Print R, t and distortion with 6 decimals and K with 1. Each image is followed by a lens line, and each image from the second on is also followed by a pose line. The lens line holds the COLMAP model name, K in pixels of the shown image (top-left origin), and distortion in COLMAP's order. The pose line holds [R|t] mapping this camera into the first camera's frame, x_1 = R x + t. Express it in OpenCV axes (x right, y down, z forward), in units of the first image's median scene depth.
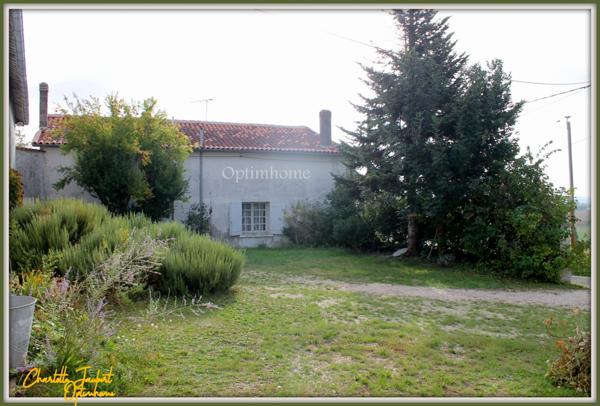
lens RADIAL K [[494.0, 0, 300.0], [0, 494.0, 203.0], [0, 0, 1]] dist [-0.118667, 0.012498]
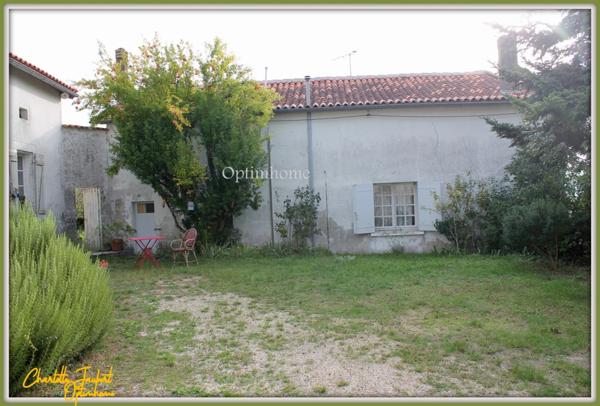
lens RADIAL K [[494.0, 0, 300.0], [0, 494.0, 203.0], [0, 0, 1]] dist [-0.118667, 0.012498]
pose [[0.895843, -0.026412, -0.443586, 0.090575], [0.034007, 0.999379, 0.009173, 0.015434], [0.443068, -0.023303, 0.896185, 0.363660]]
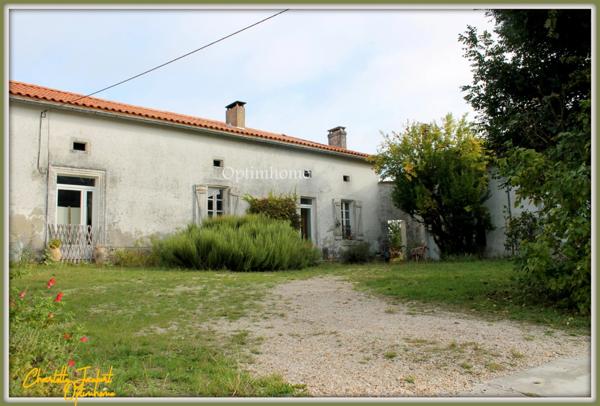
lens RADIAL K [[494.0, 0, 300.0], [0, 494.0, 203.0], [0, 0, 1]] dist [-0.118667, 0.012498]
pose [[0.217732, -0.117306, -0.968933, 0.513230], [0.029172, 0.993090, -0.113675, 0.067881], [0.975572, -0.003515, 0.219650, 0.399838]]
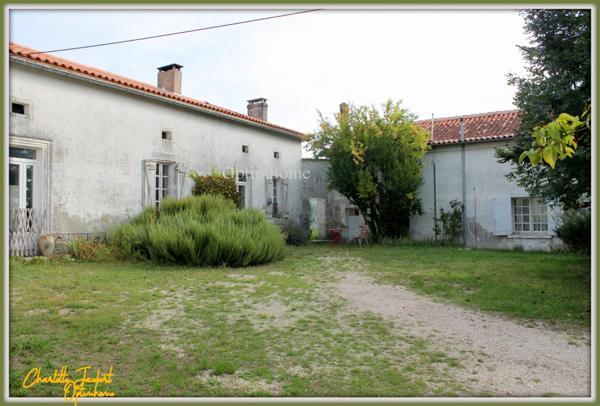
lens RADIAL K [[494.0, 0, 300.0], [0, 494.0, 203.0], [0, 0, 1]] dist [-0.118667, 0.012498]
pose [[0.532176, -0.023979, -0.846294, 0.412601], [0.009910, 0.999707, -0.022094, 0.023686], [0.846576, 0.003371, 0.532257, 0.234644]]
